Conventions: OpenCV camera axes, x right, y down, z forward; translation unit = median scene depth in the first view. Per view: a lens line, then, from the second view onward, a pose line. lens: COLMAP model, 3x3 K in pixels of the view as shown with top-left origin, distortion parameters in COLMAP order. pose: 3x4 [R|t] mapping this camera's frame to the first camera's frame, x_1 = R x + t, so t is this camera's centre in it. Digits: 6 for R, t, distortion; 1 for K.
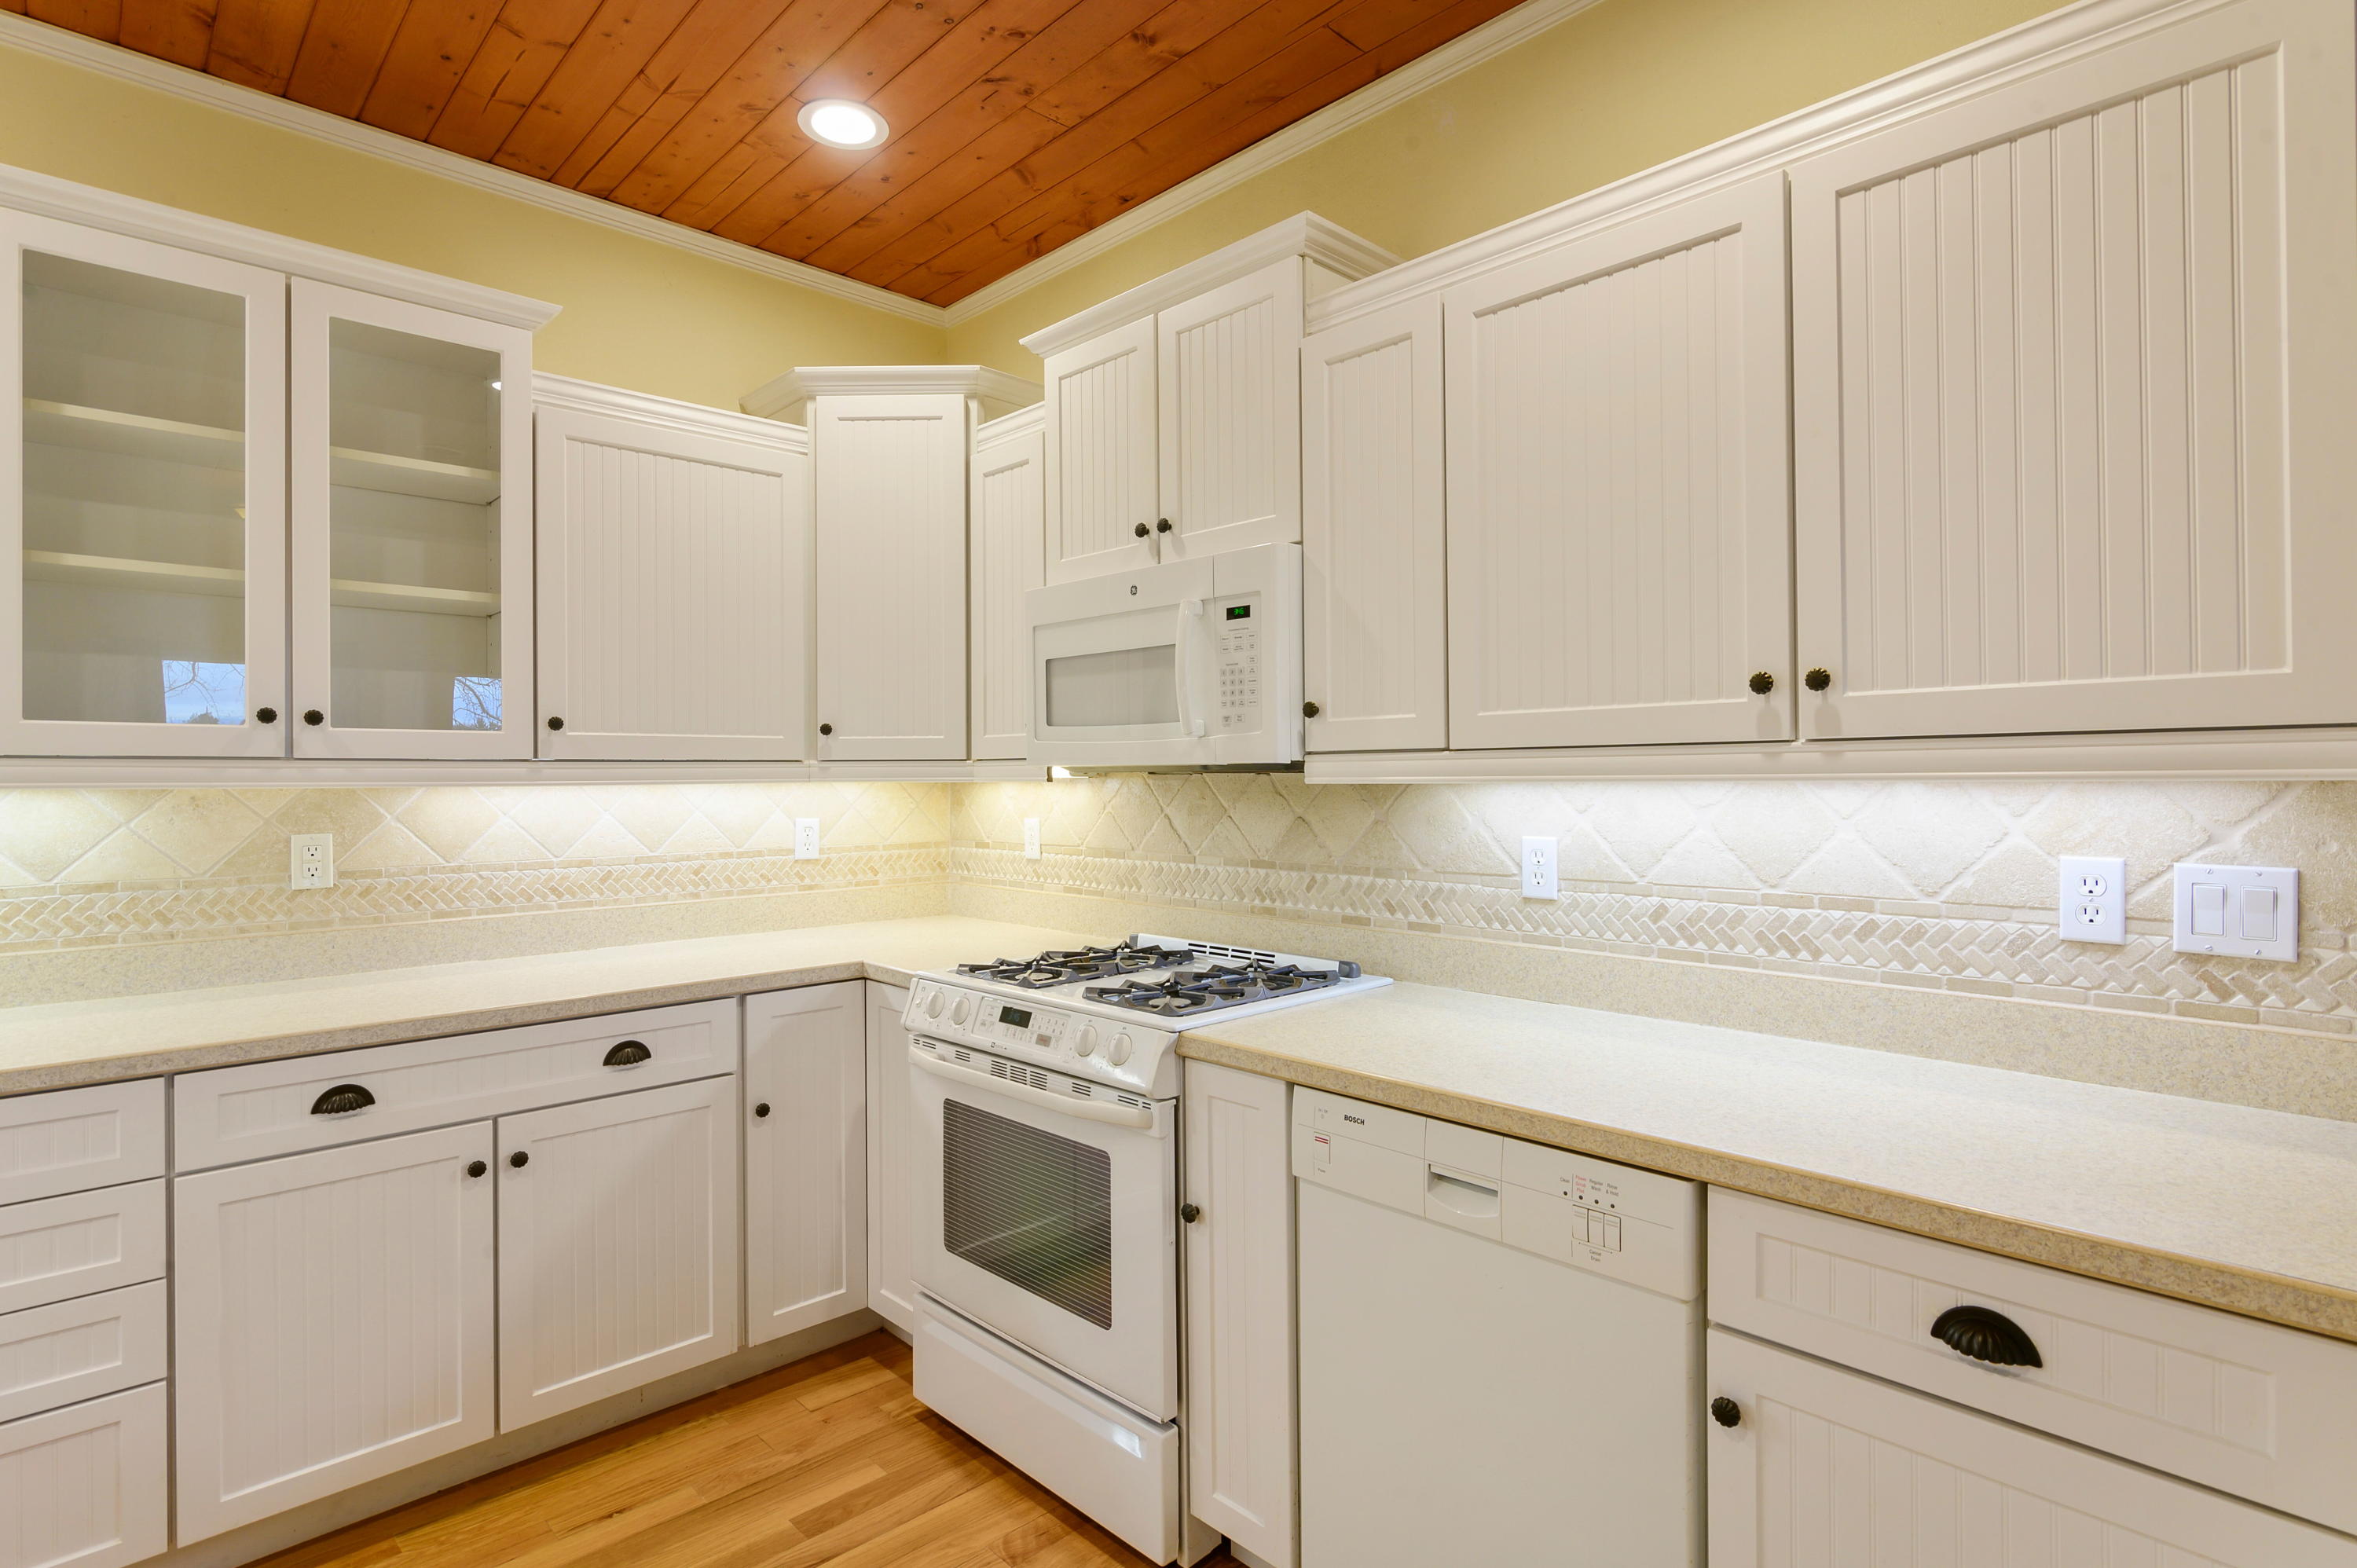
lens RADIAL K [[1178.6, 0, 1188.9], [0, 1178.6, 801.8], [0, 0, 1]] dist [-0.009664, 0.000299]
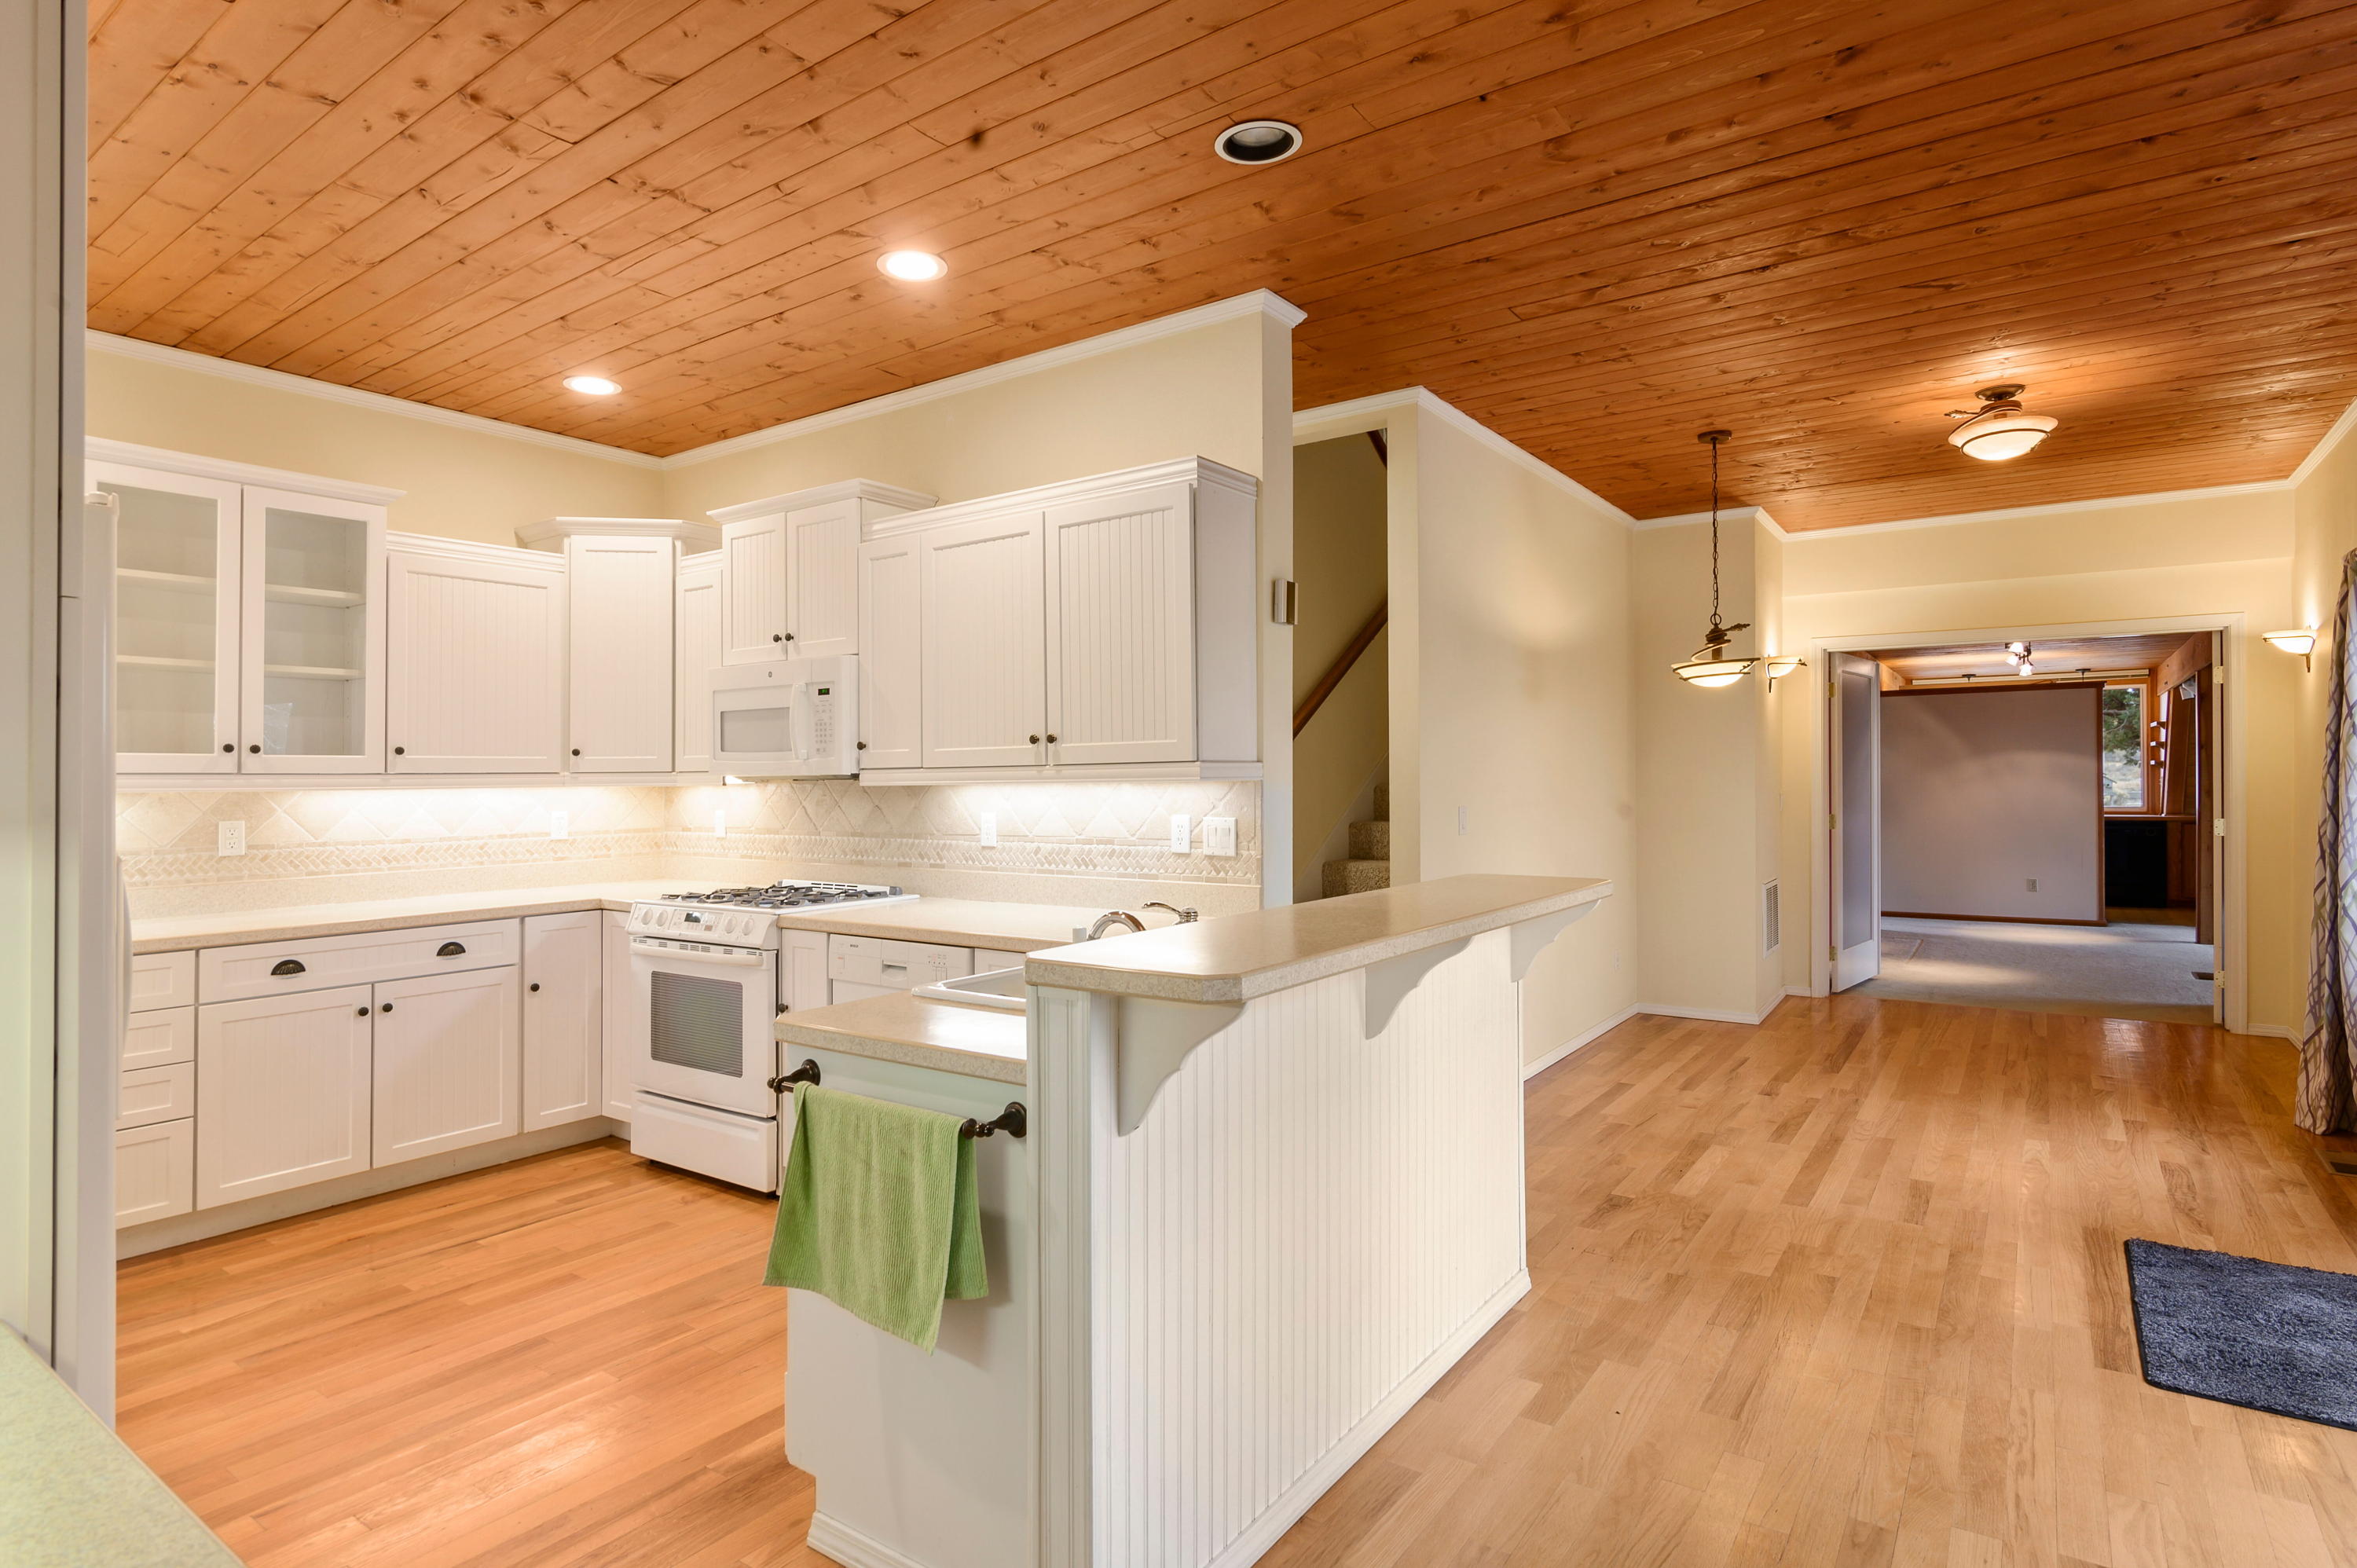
lens RADIAL K [[1217.0, 0, 1148.3], [0, 1217.0, 755.4], [0, 0, 1]] dist [0.003642, -0.002525]
pose [[0.986740, -0.001117, 0.162308, 0.214377], [0.007976, 0.999102, -0.041611, 0.018506], [-0.162116, 0.042354, 0.985862, -0.862023]]
